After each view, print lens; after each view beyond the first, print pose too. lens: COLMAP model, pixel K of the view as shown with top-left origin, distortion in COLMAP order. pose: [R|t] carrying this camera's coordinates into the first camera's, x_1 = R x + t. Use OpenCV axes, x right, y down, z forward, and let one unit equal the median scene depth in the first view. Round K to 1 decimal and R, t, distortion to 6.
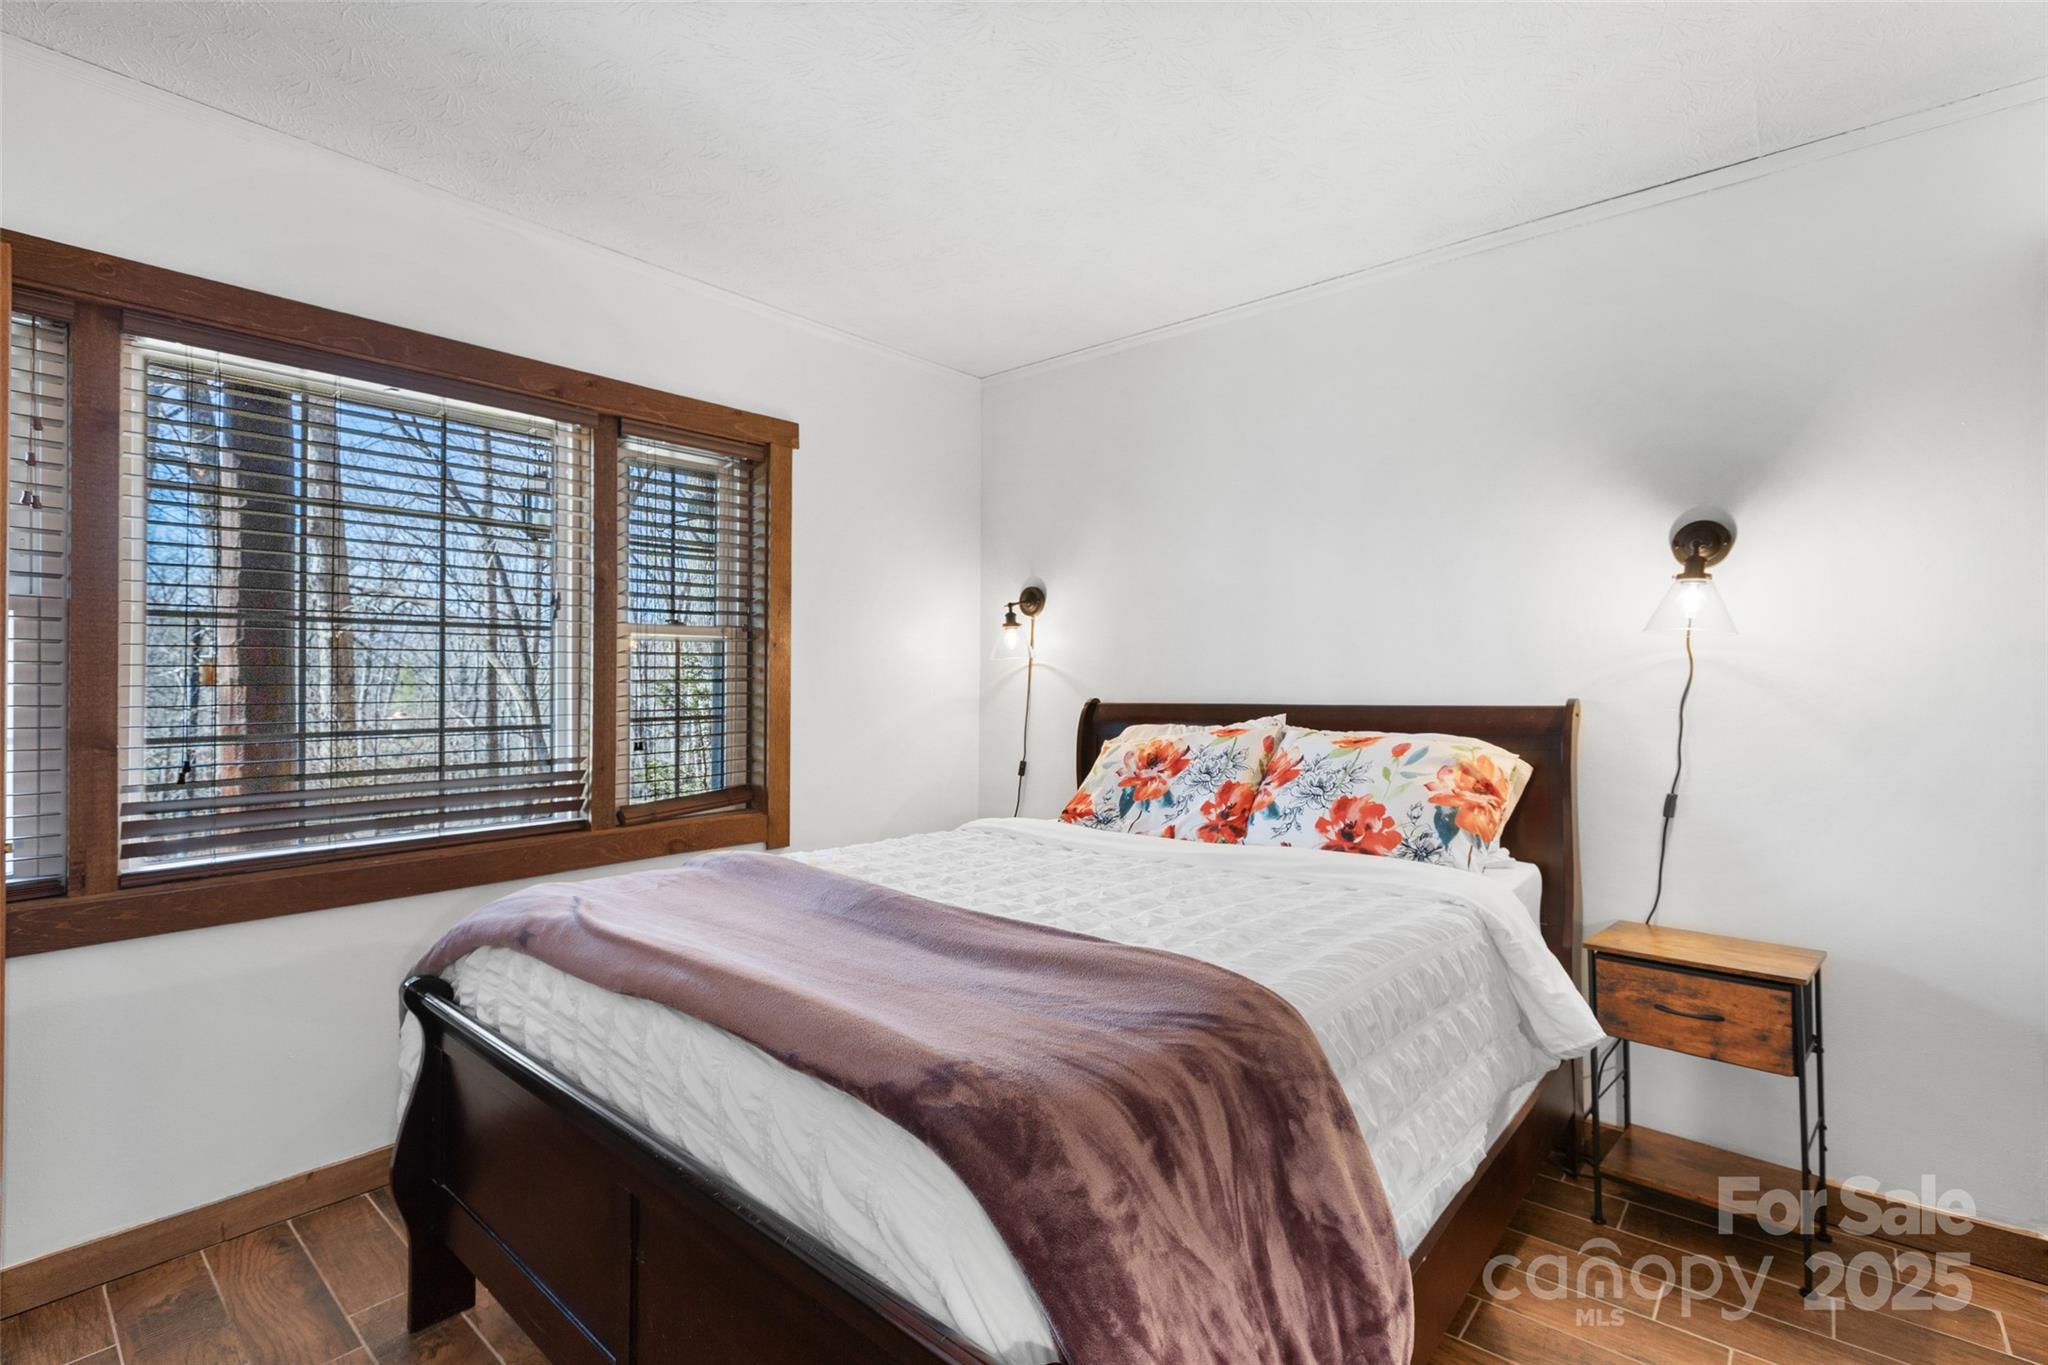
lens RADIAL K [[925.8, 0, 1012.3], [0, 925.8, 677.9], [0, 0, 1]] dist [-0.000316, -0.000235]
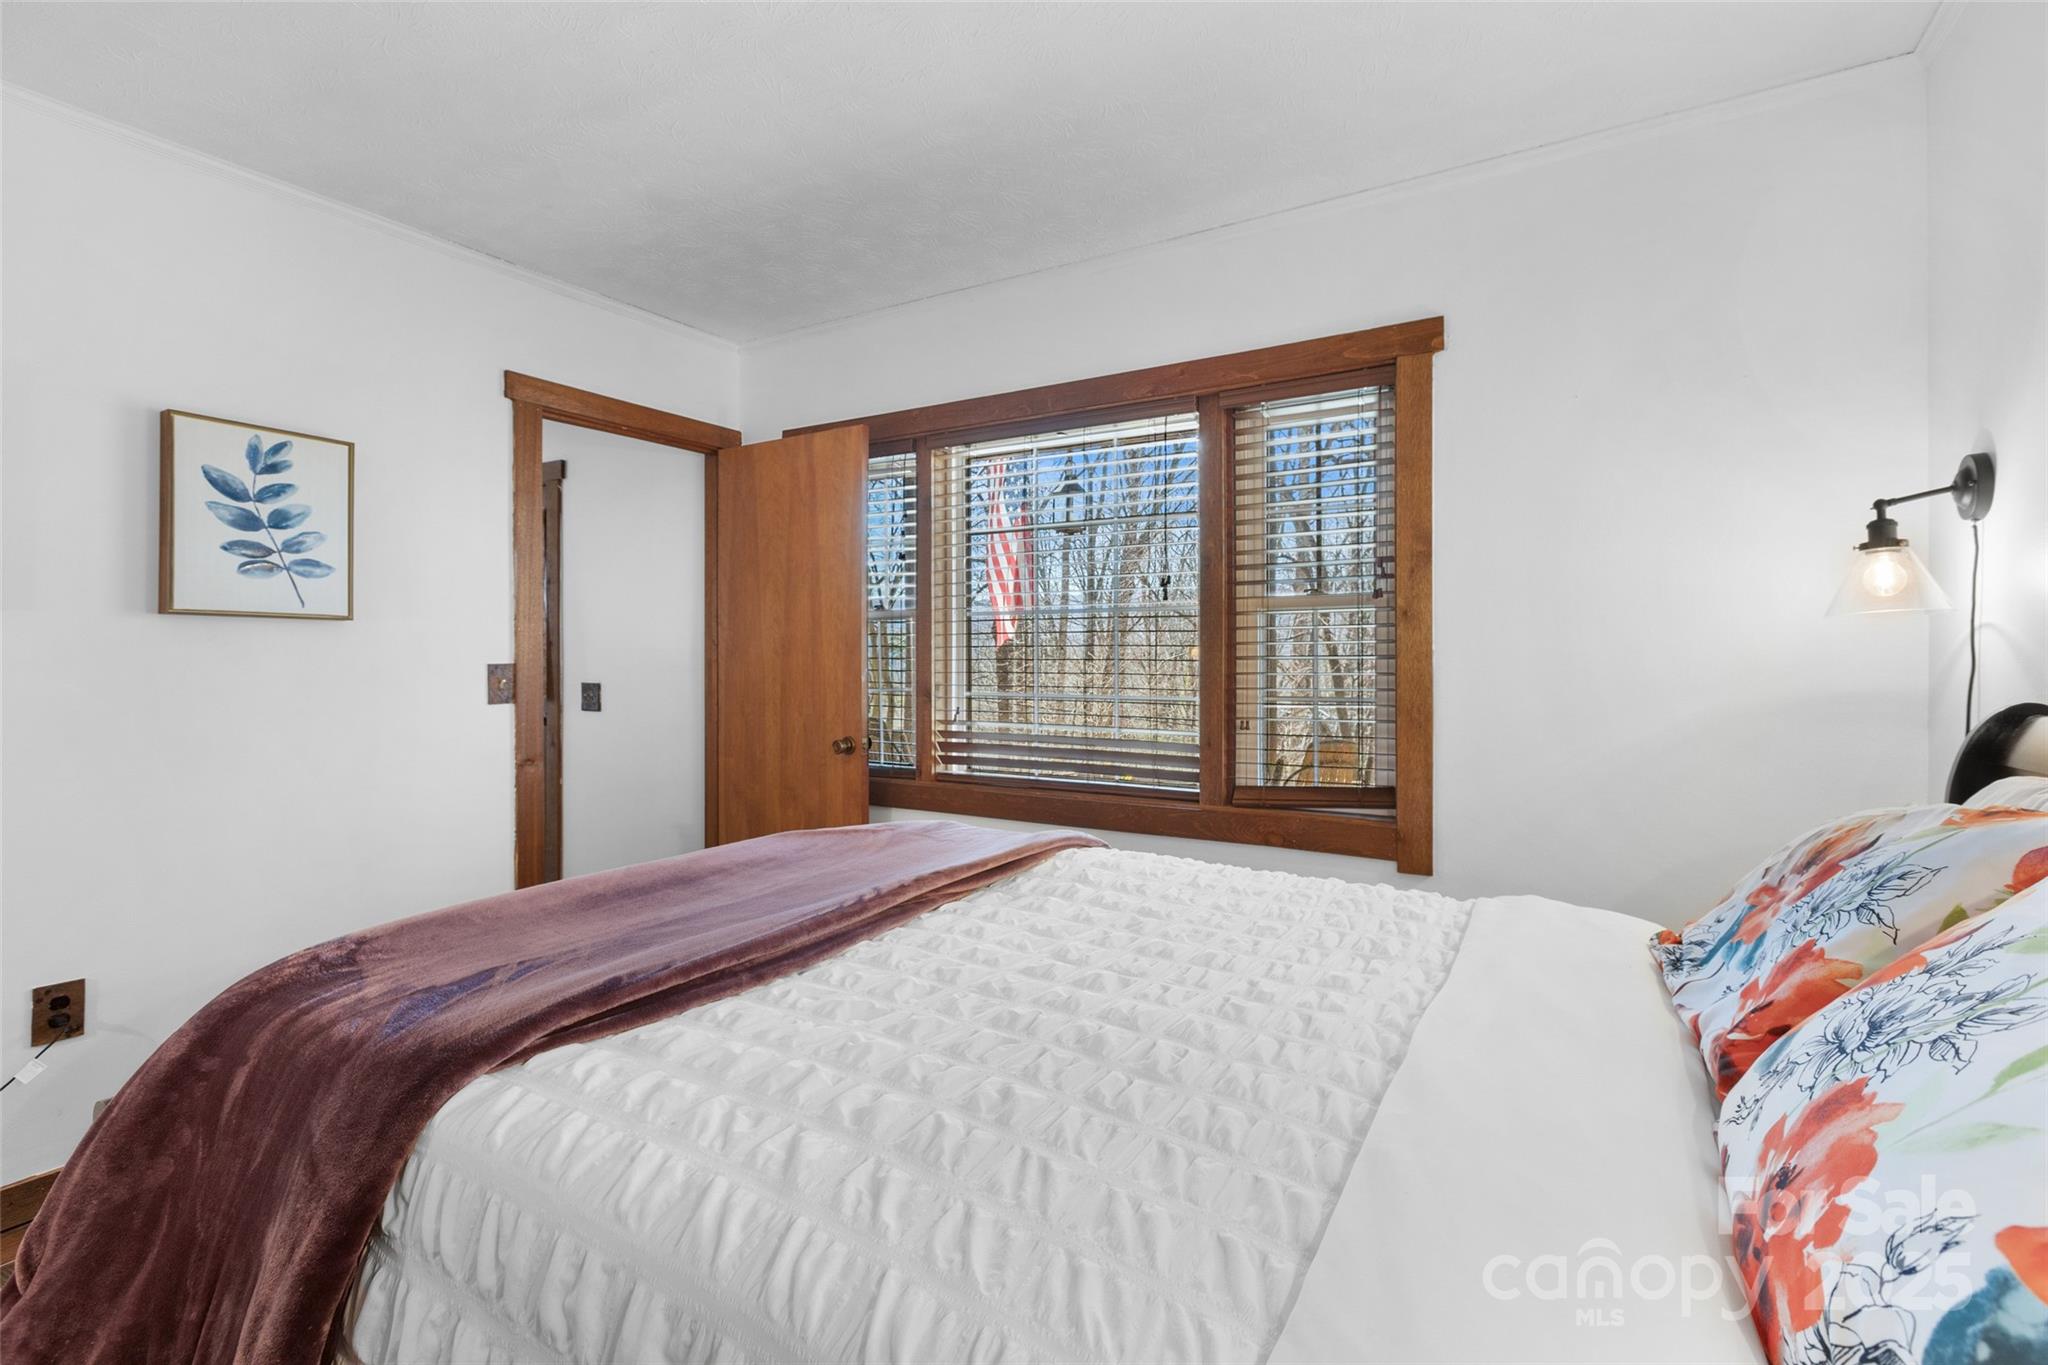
lens RADIAL K [[925.8, 0, 1012.3], [0, 925.8, 677.9], [0, 0, 1]] dist [-0.000316, -0.000235]
pose [[0.180243, 0.018206, -0.983454, 0.452231], [-0.001345, 0.999832, 0.018263, 0.005340], [0.983621, -0.001969, 0.180237, 0.526051]]
